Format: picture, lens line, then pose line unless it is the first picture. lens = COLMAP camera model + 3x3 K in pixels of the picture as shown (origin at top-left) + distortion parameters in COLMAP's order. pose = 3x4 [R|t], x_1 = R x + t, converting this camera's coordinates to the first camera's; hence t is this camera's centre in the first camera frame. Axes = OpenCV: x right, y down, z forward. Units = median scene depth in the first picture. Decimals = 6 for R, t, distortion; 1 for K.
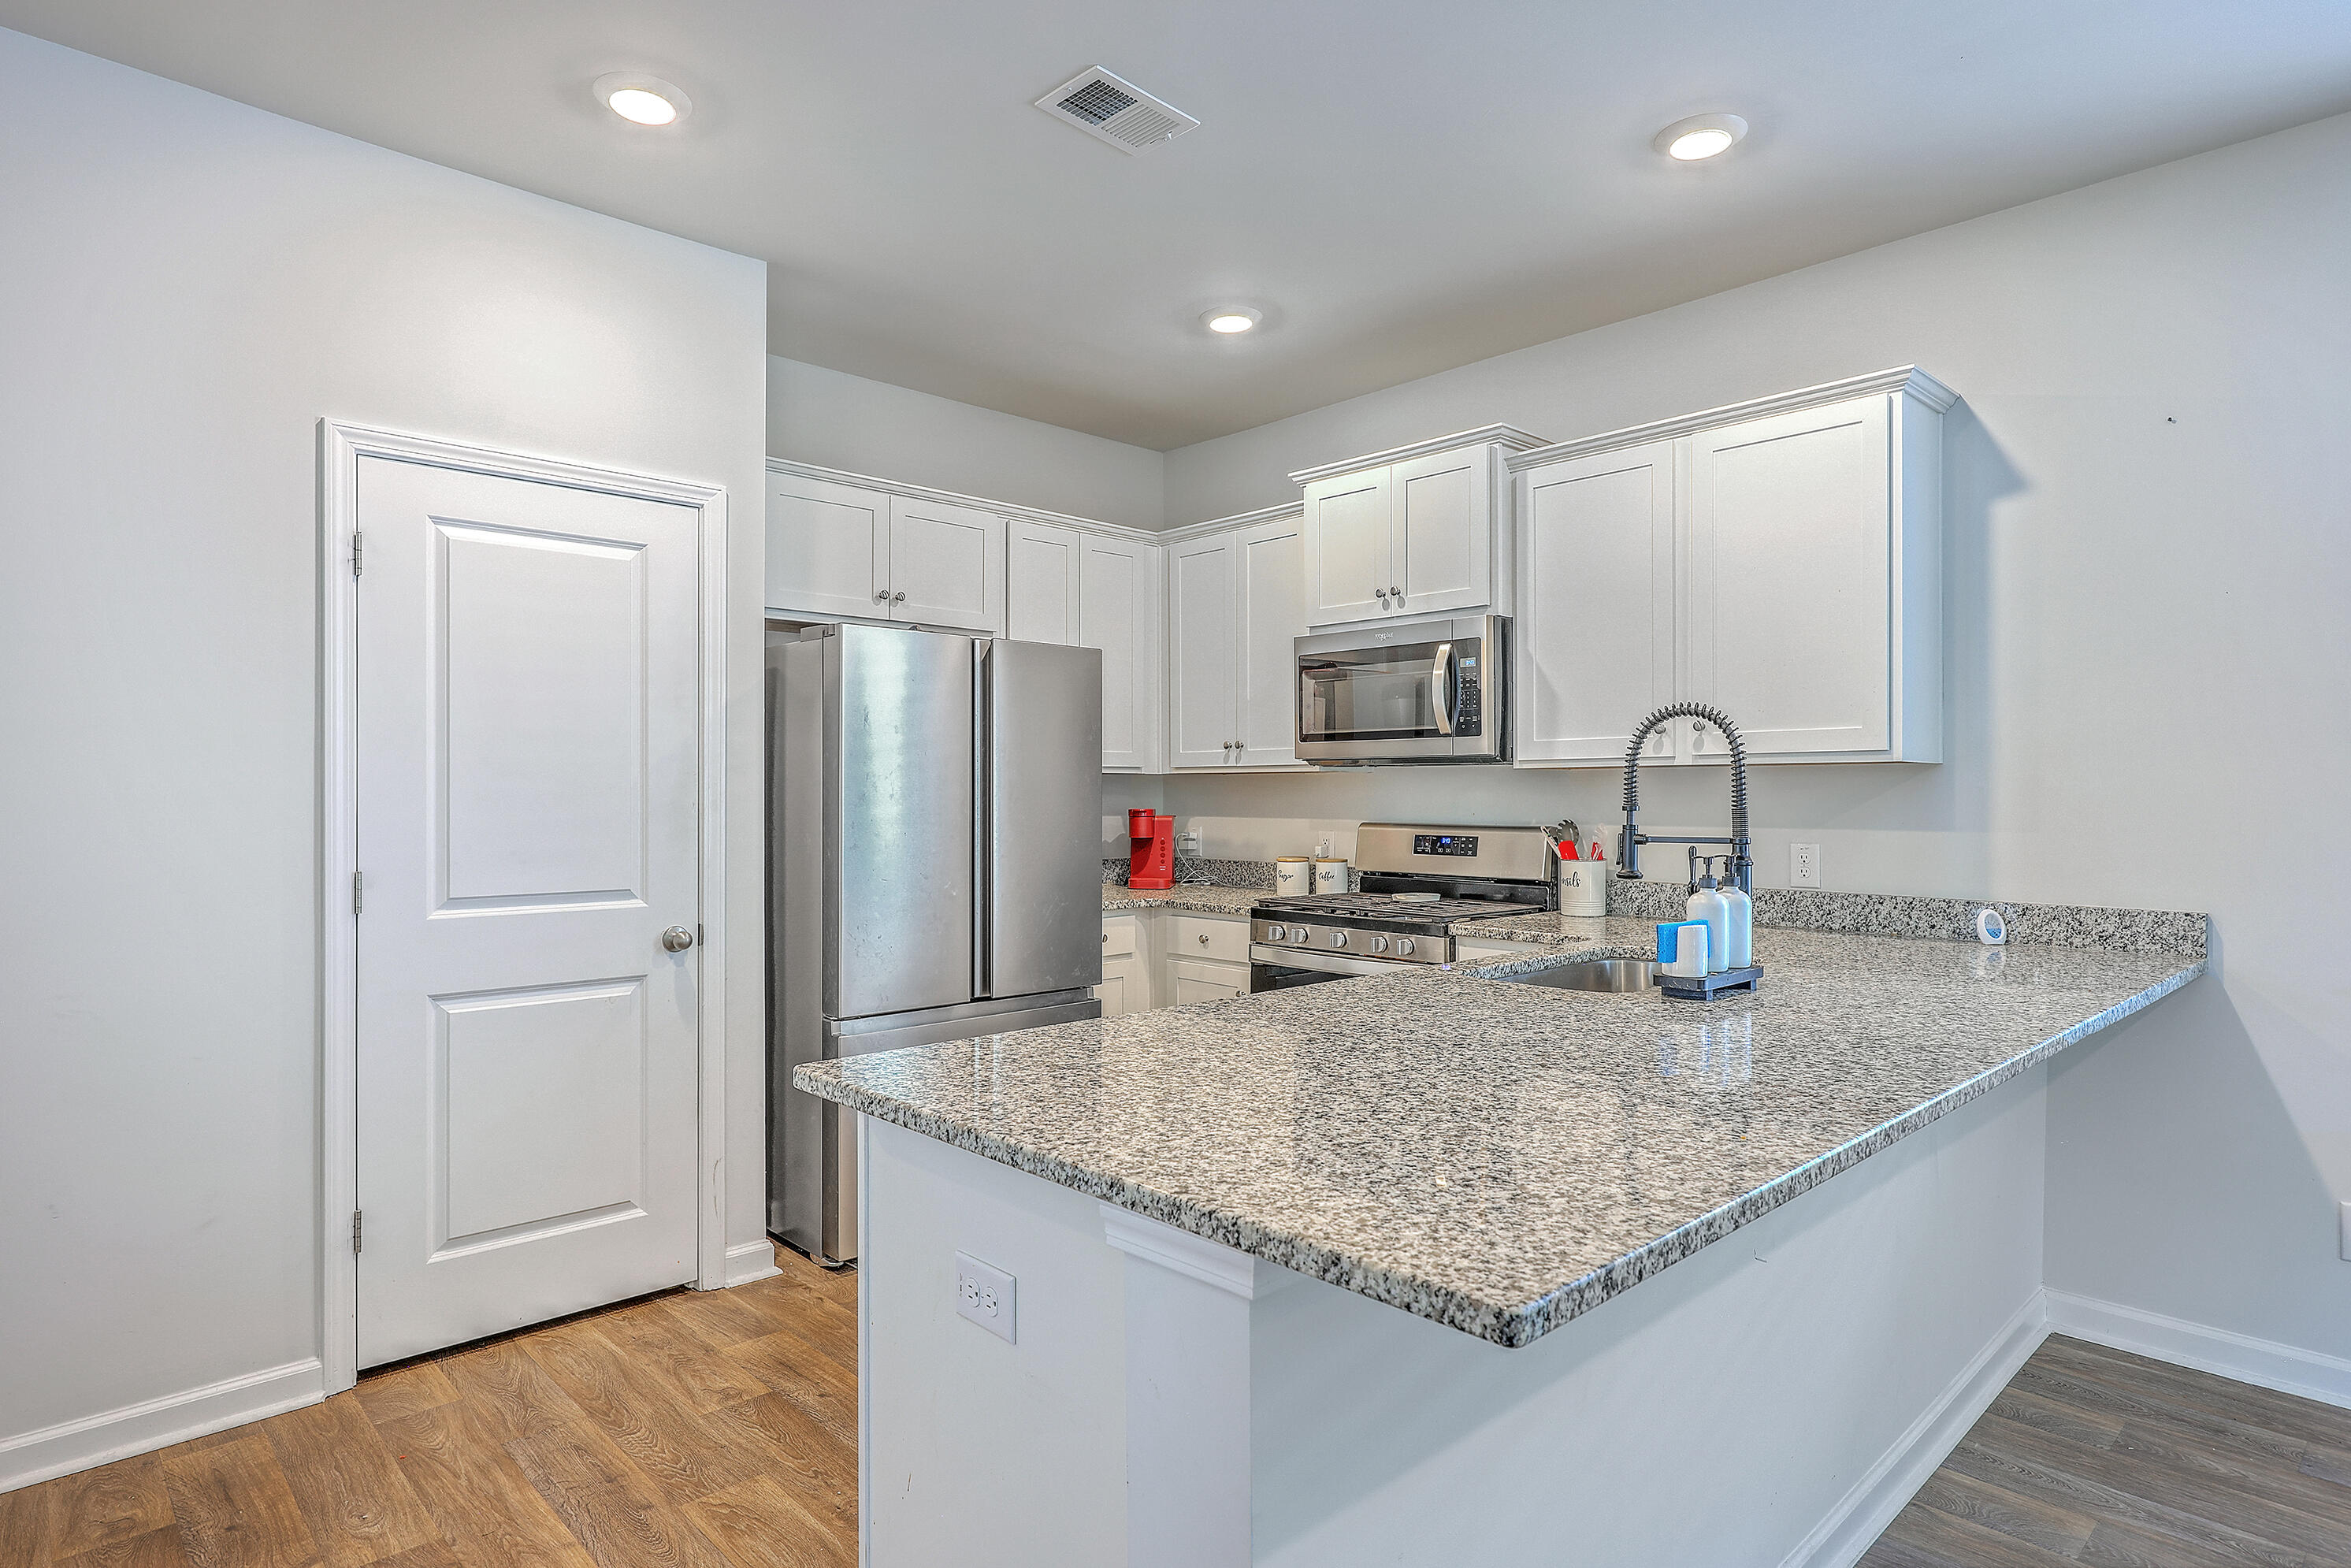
lens RADIAL K [[1245.8, 0, 1195.9], [0, 1245.8, 797.0], [0, 0, 1]] dist [0.011046, 0.000260]
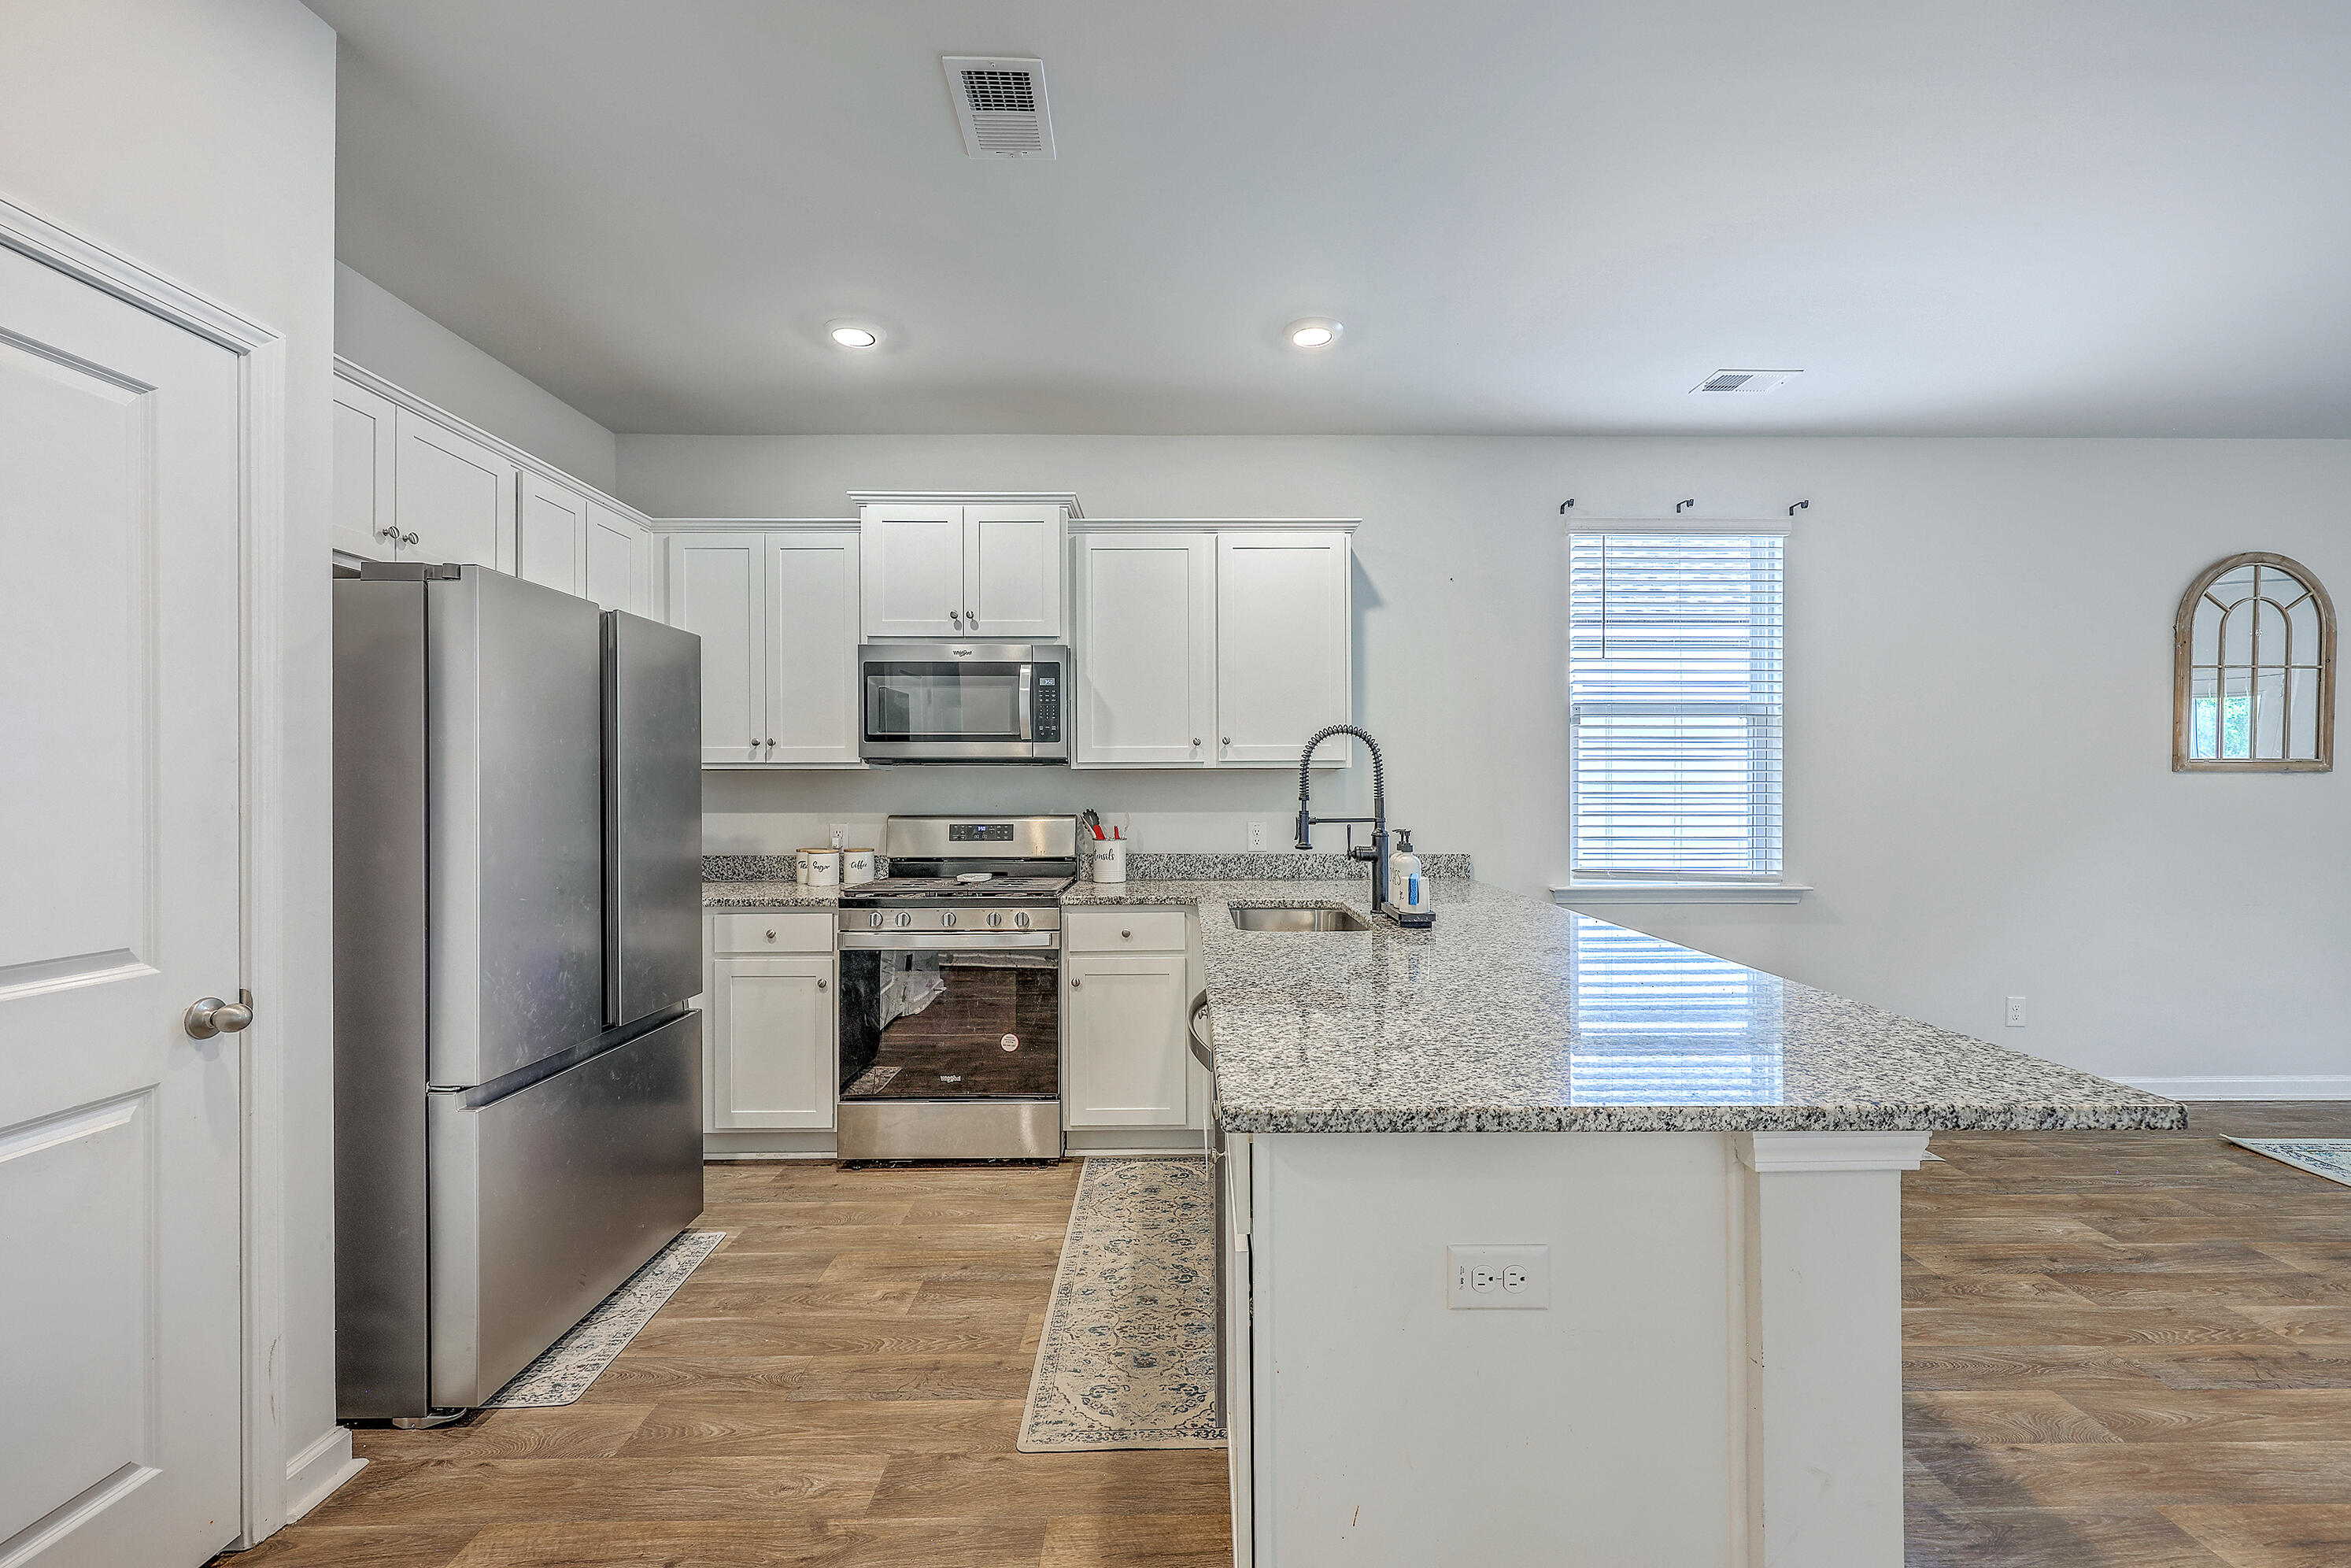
lens RADIAL K [[951.7, 0, 1191.1], [0, 951.7, 789.7], [0, 0, 1]] dist [0.001271, 0.000463]
pose [[0.690014, -0.002004, 0.723793, -0.357238], [0.004429, 0.999989, -0.001454, 0.000006], [-0.723782, 0.004209, 0.690016, 0.253246]]
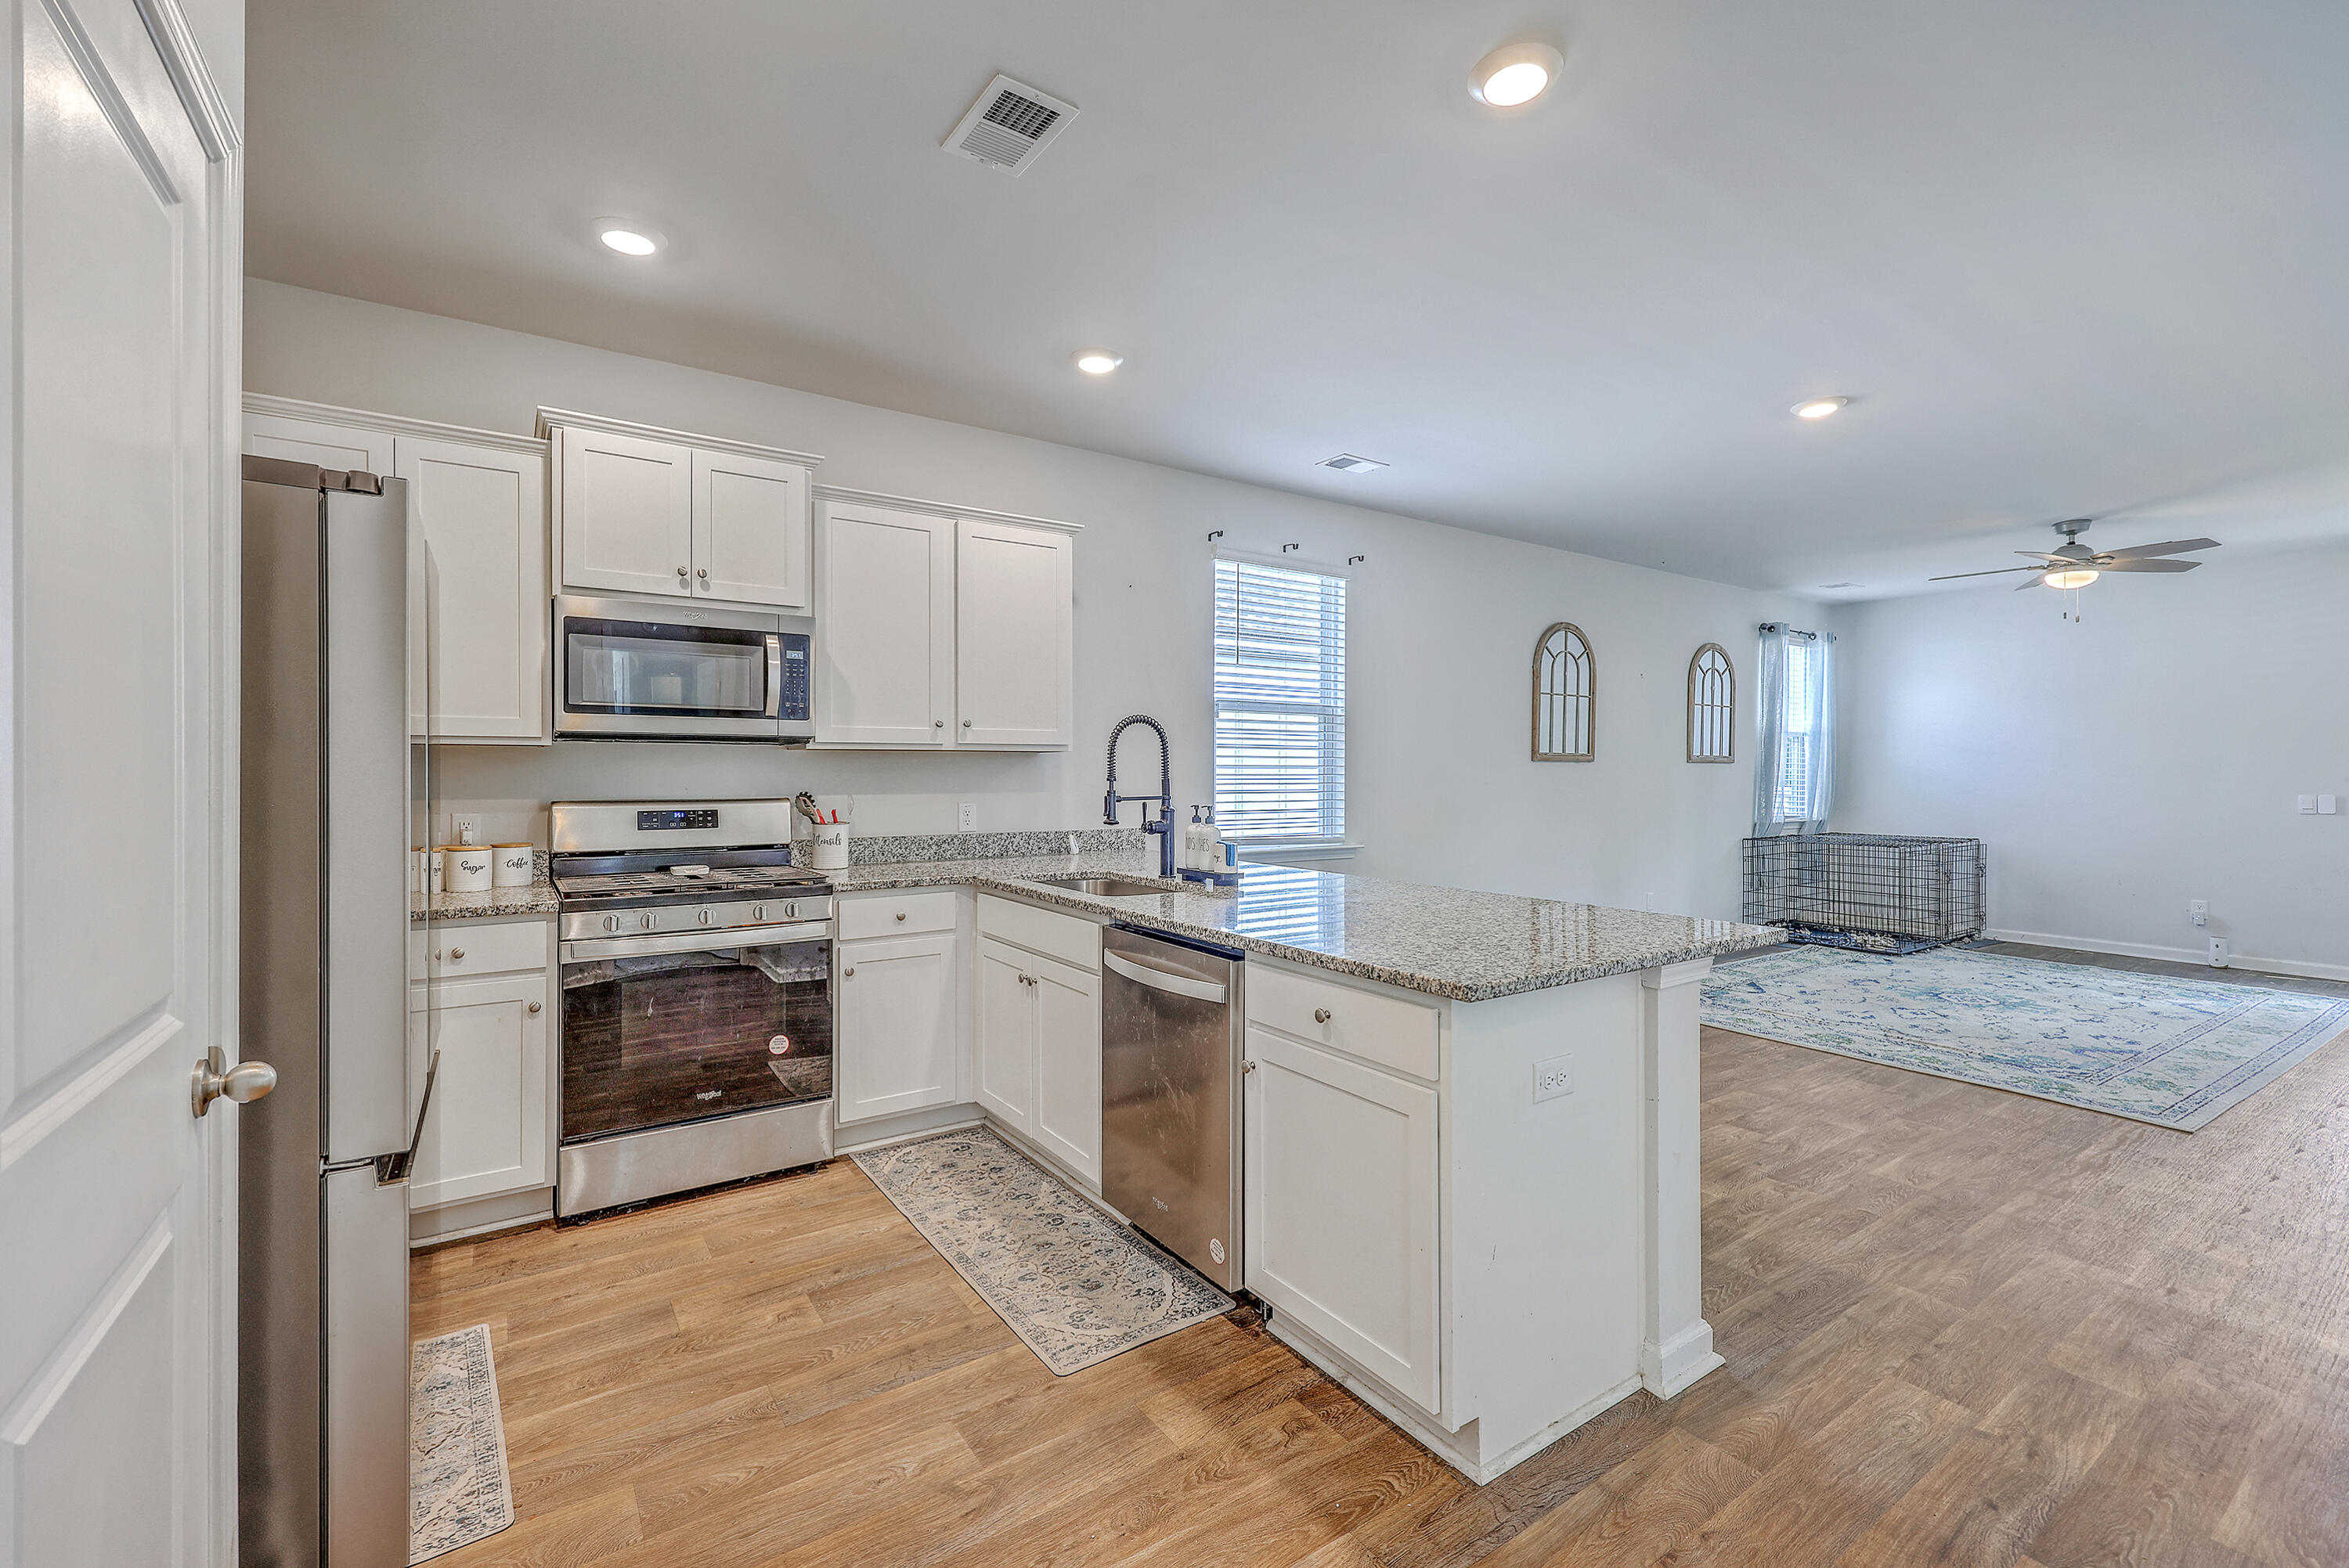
lens RADIAL K [[950.7, 0, 1224.9], [0, 950.7, 767.7], [0, 0, 1]] dist [0.001271, 0.000463]
pose [[0.177312, 0.003028, 0.984150, -0.562844], [0.002583, 0.999990, -0.003542, -0.000724], [-0.984151, 0.003170, 0.177303, 0.457965]]
